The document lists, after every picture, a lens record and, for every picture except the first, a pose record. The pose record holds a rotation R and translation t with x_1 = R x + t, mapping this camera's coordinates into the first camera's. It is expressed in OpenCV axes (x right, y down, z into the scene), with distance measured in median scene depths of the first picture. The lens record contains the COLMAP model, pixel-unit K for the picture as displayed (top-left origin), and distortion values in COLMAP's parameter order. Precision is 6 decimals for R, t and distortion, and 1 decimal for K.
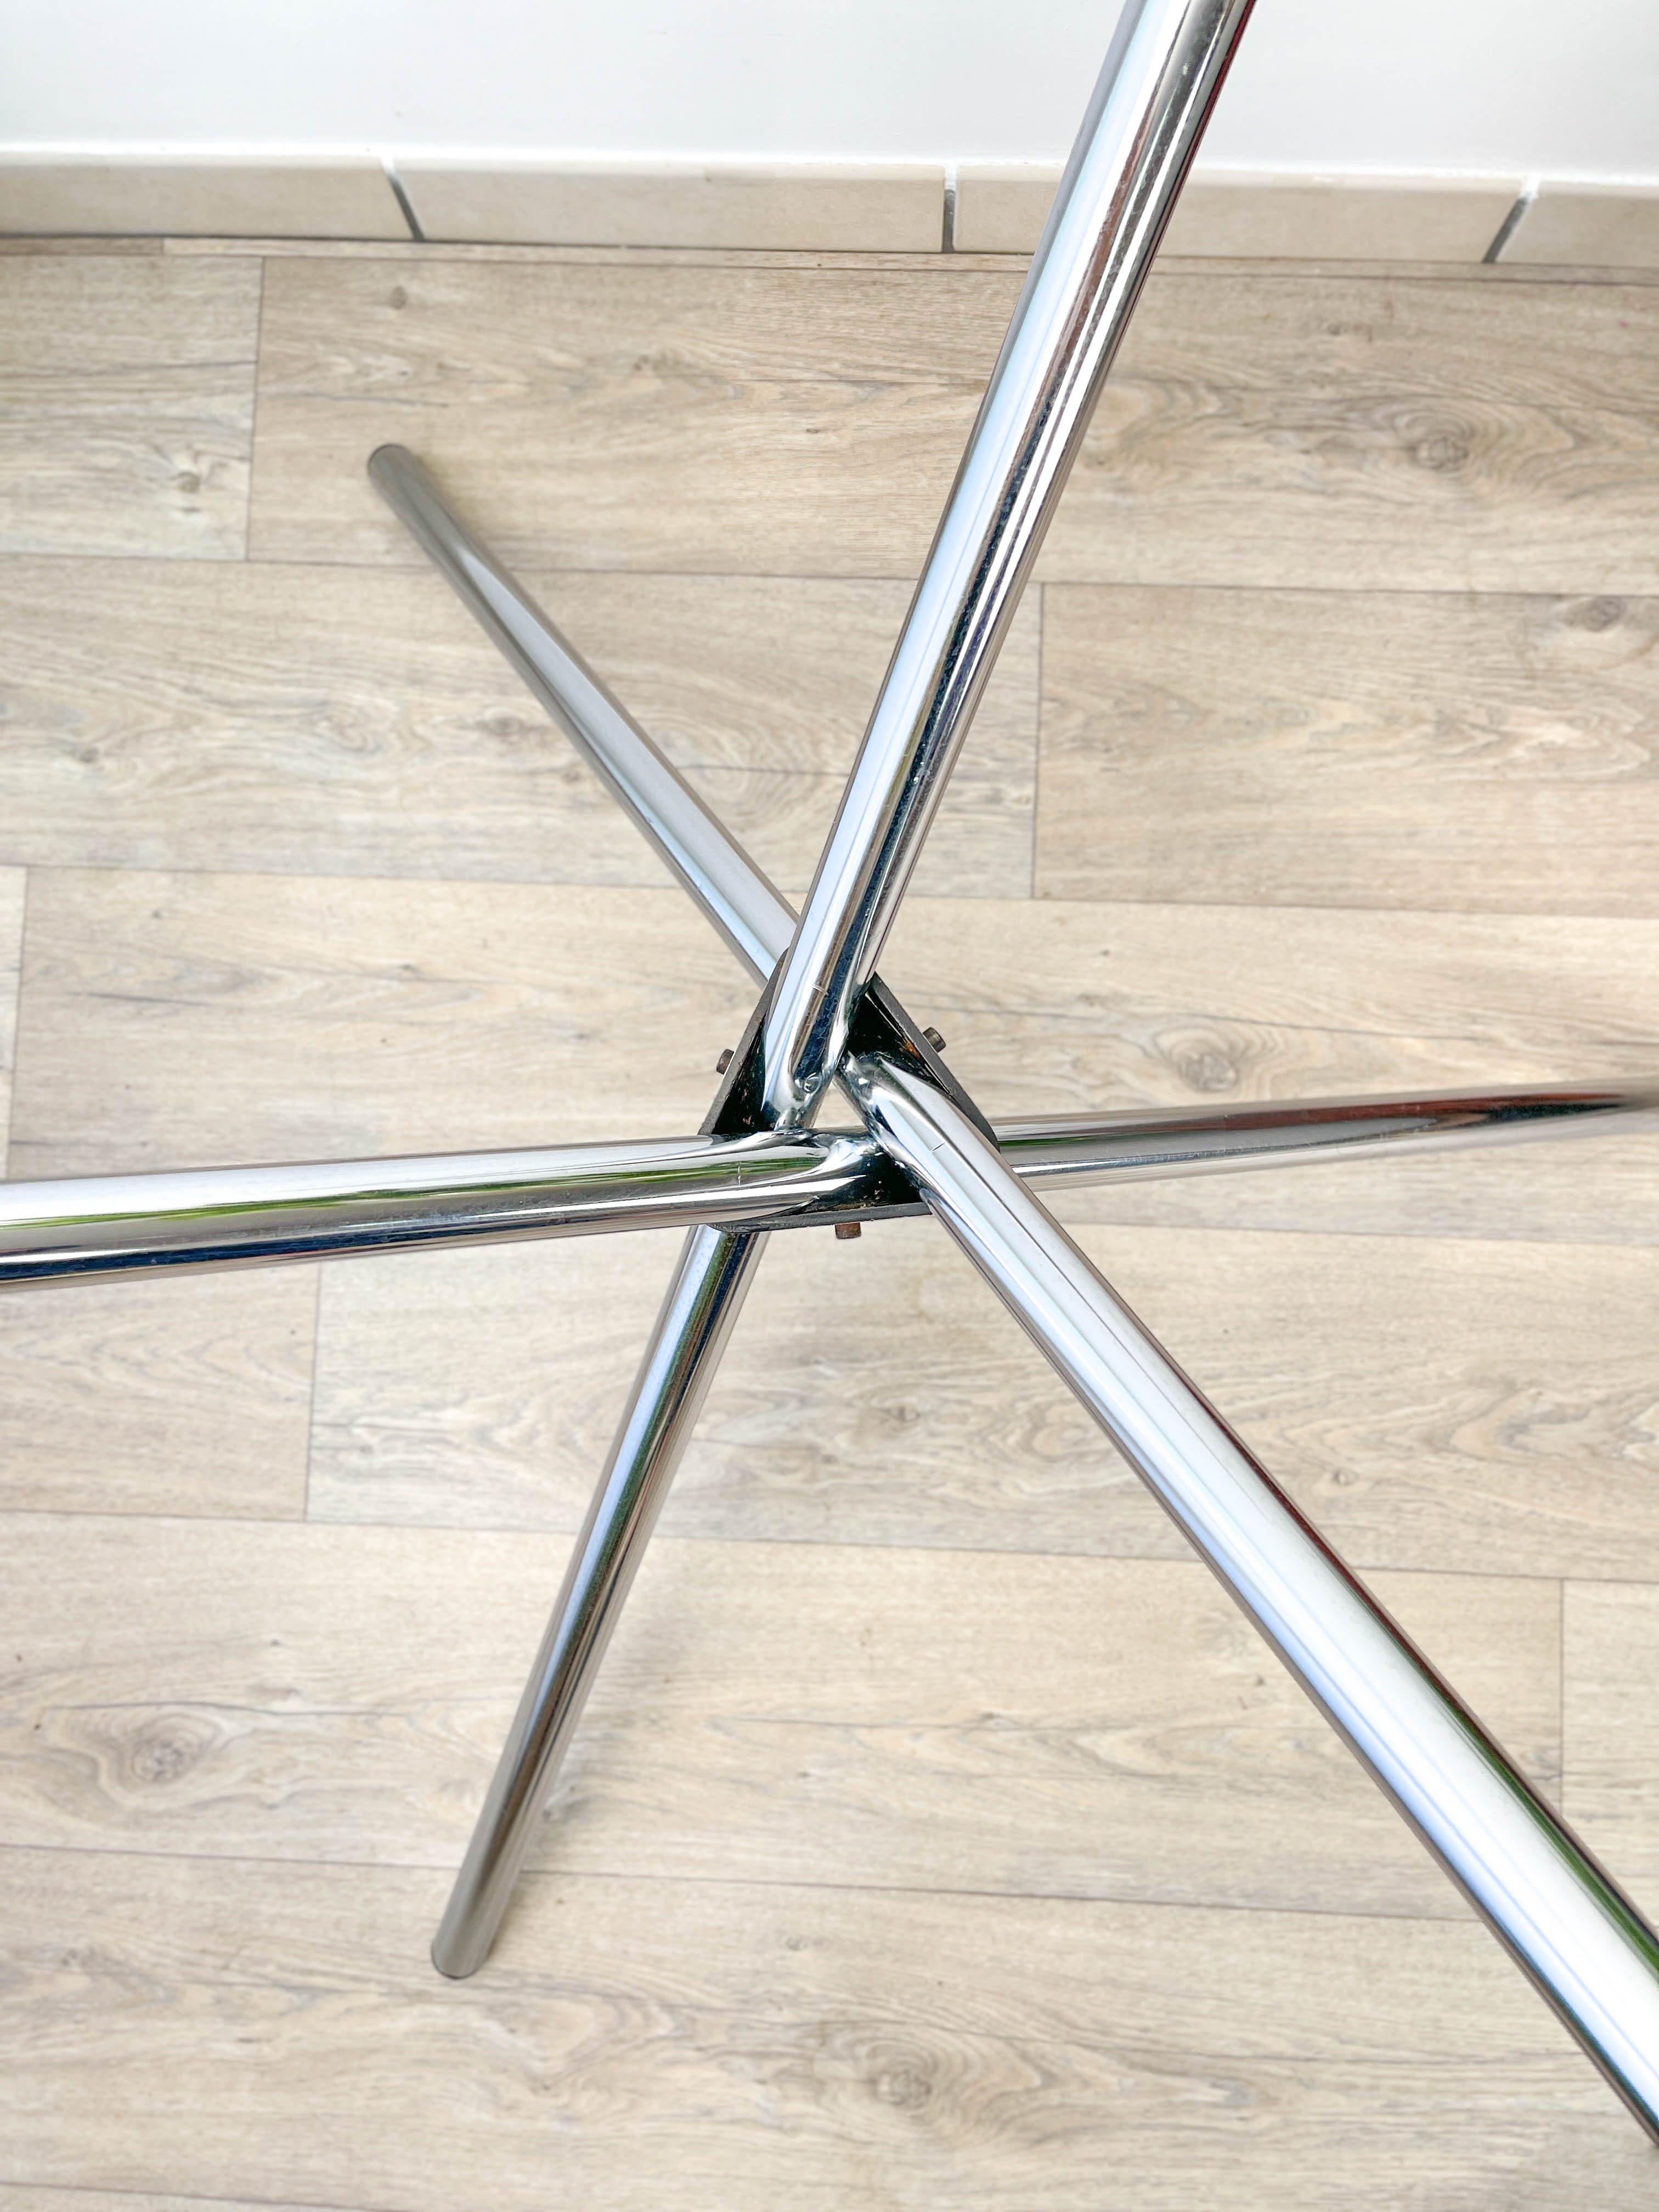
lens RADIAL K [[1668.1, 0, 838.6], [0, 1668.1, 1119.4], [0, 0, 1]] dist [0.068304, -0.096964]
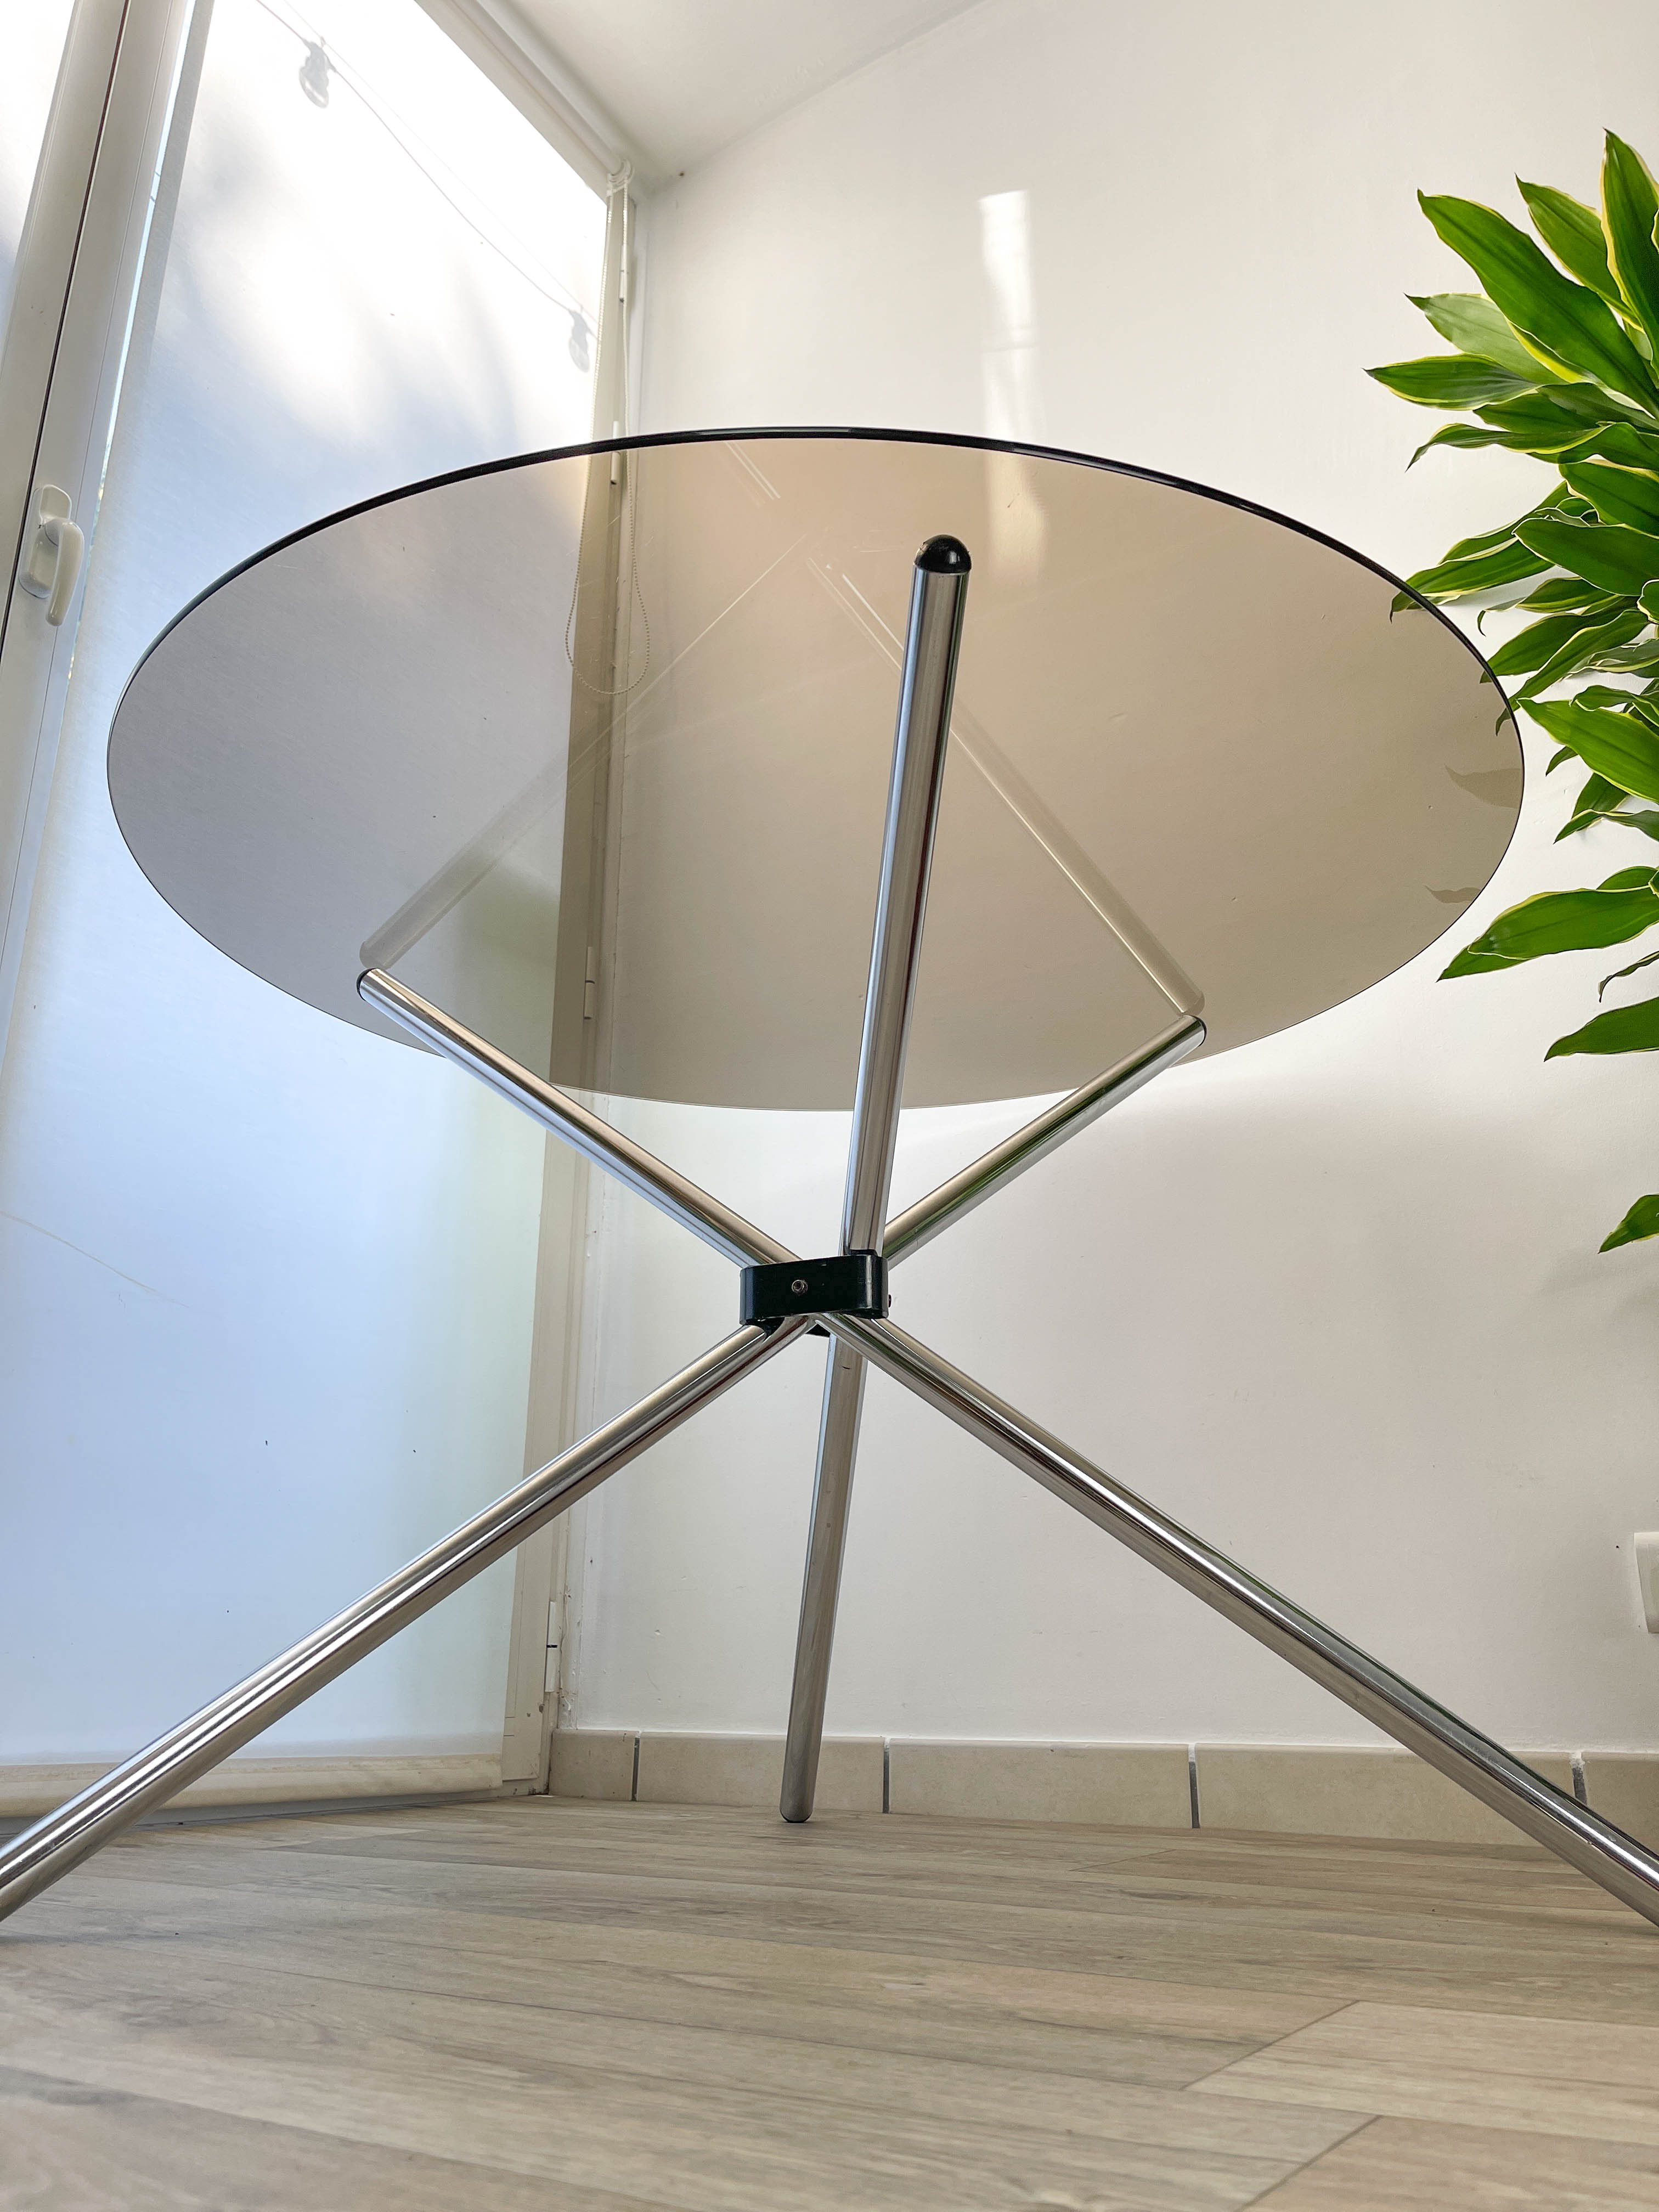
lens RADIAL K [[1668.1, 0, 838.6], [0, 1668.1, 1119.4], [0, 0, 1]] dist [0.068304, -0.096964]
pose [[0.859539, -0.132187, -0.493680, 0.632297], [-0.510997, -0.205910, -0.834555, 1.042024], [0.008664, 0.969602, -0.244535, 0.797609]]
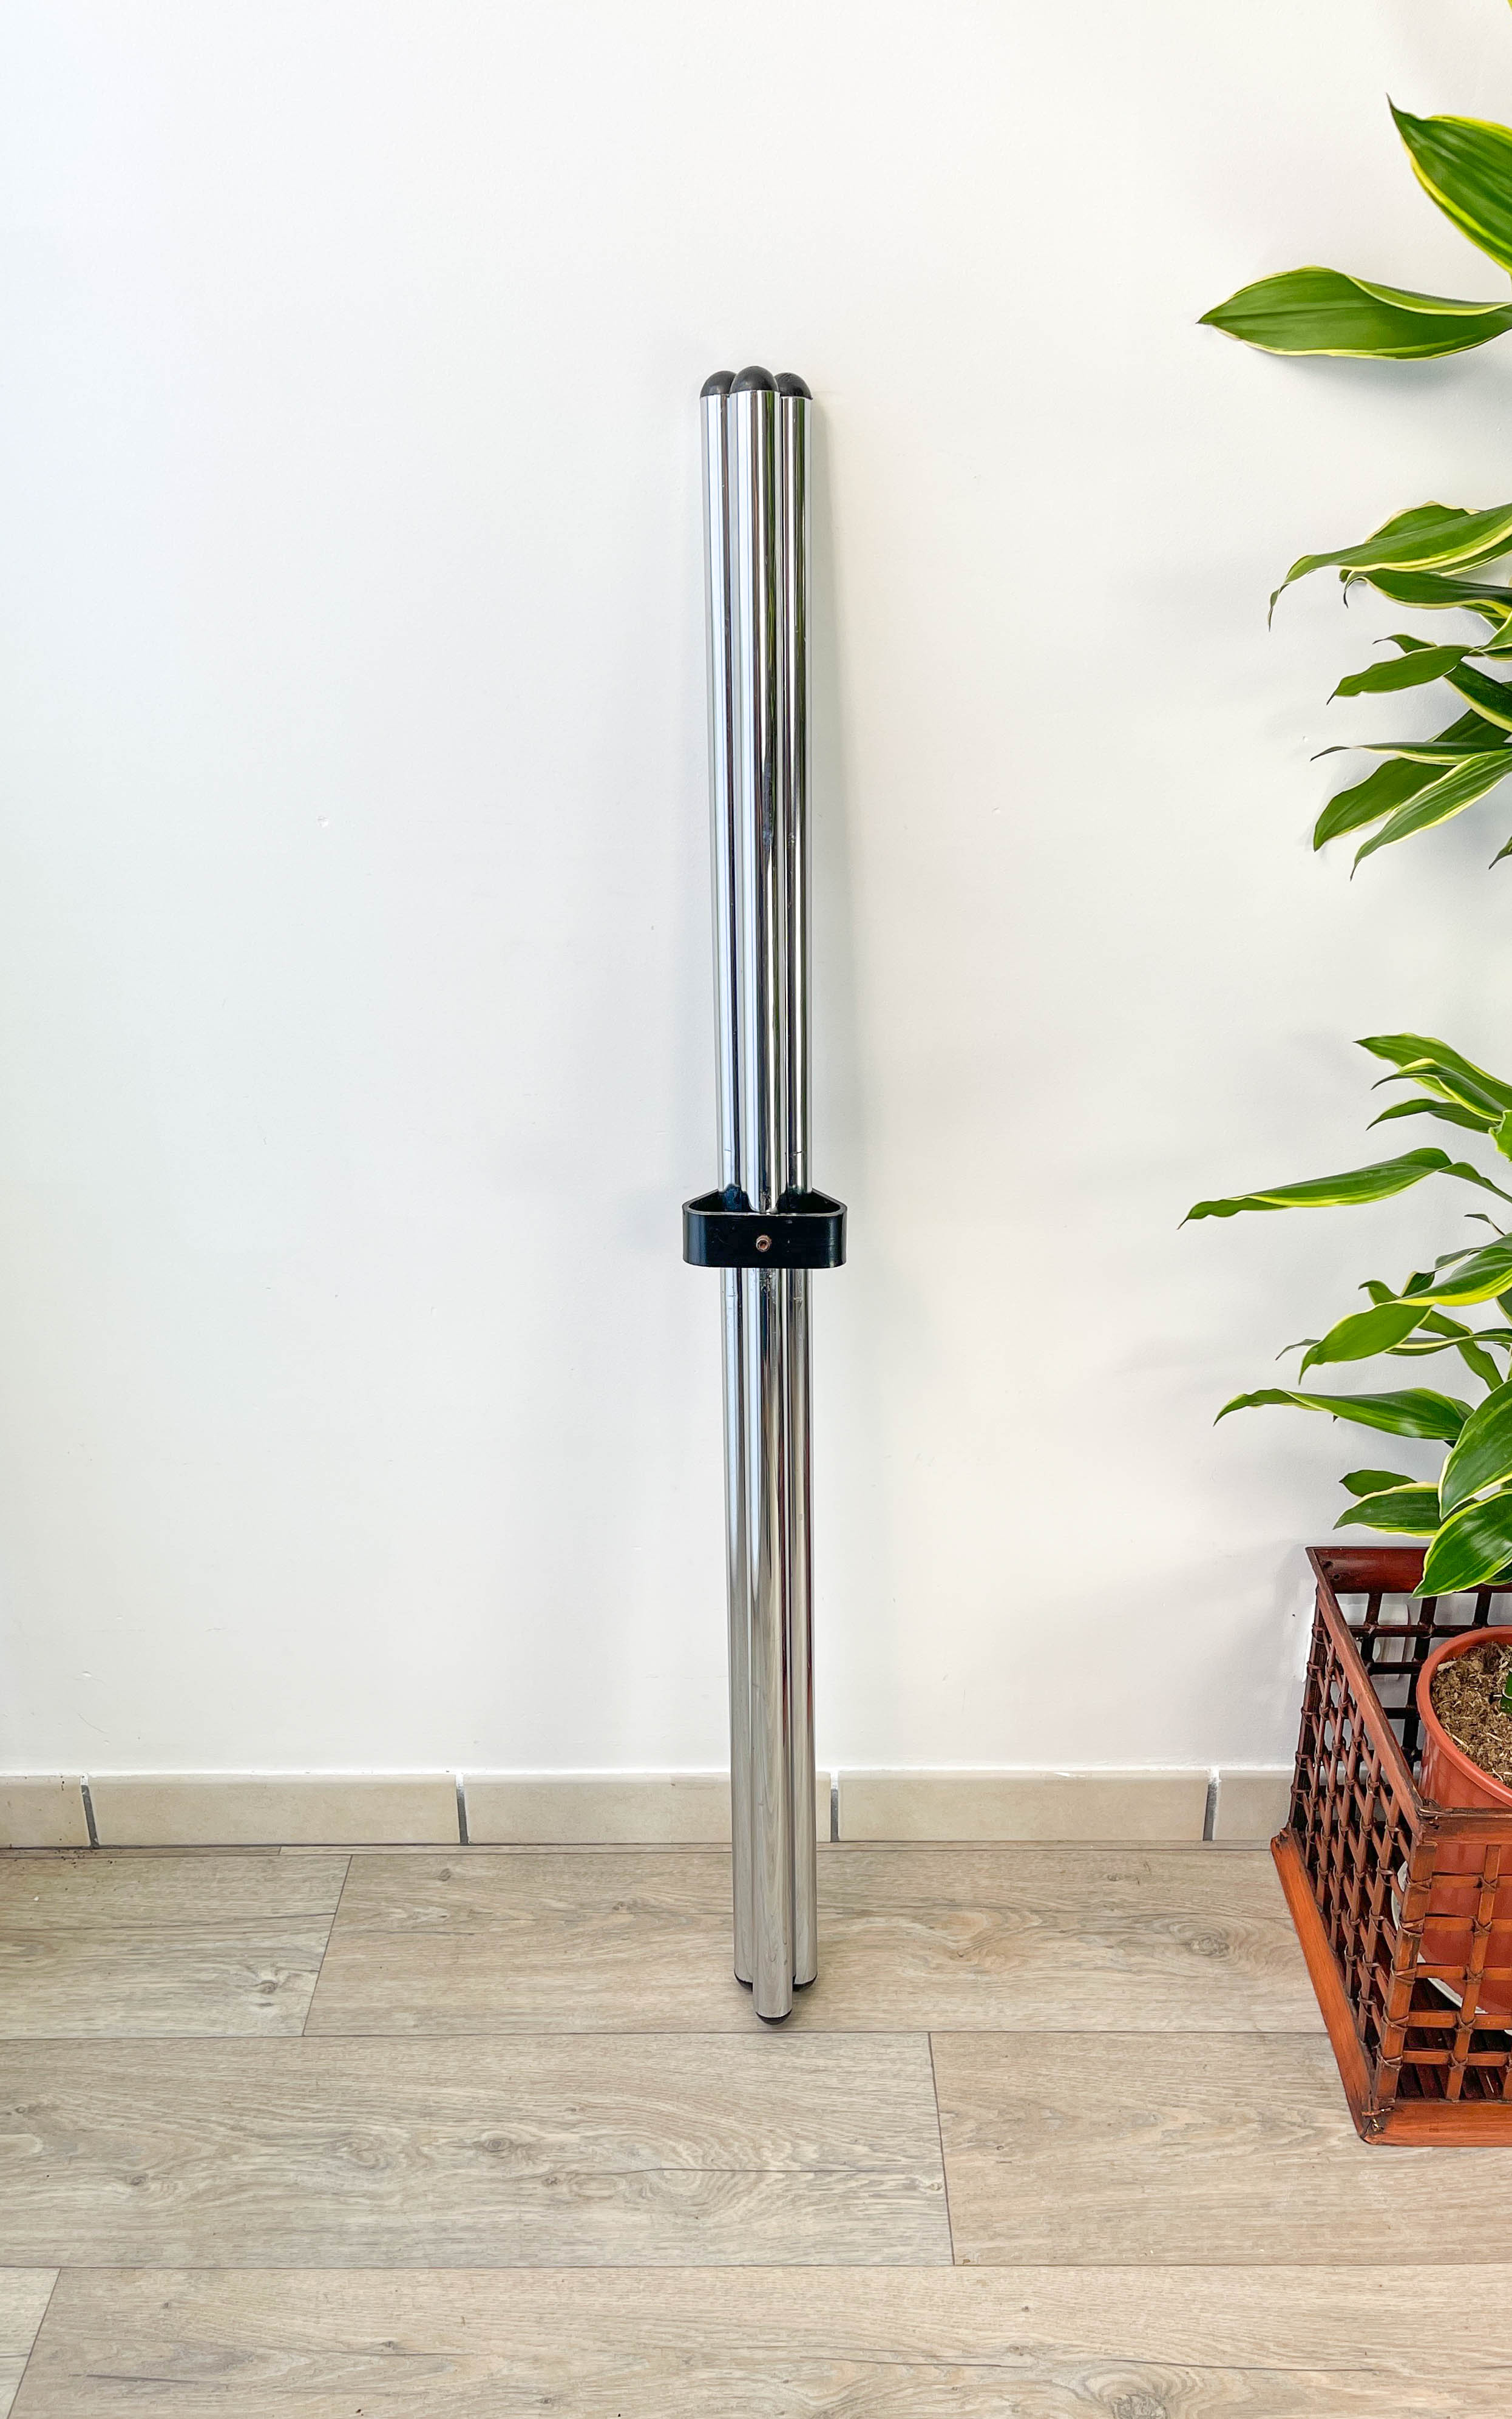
lens RADIAL K [[1812.6, 0, 750.5], [0, 1812.6, 1213.6], [0, 0, 1]] dist [0.085289, -0.127545]
pose [[0.999122, 0.003604, 0.041748, -0.078061], [0.035103, 0.472106, -0.880842, 0.636455], [-0.022885, 0.881534, 0.471565, -0.216200]]
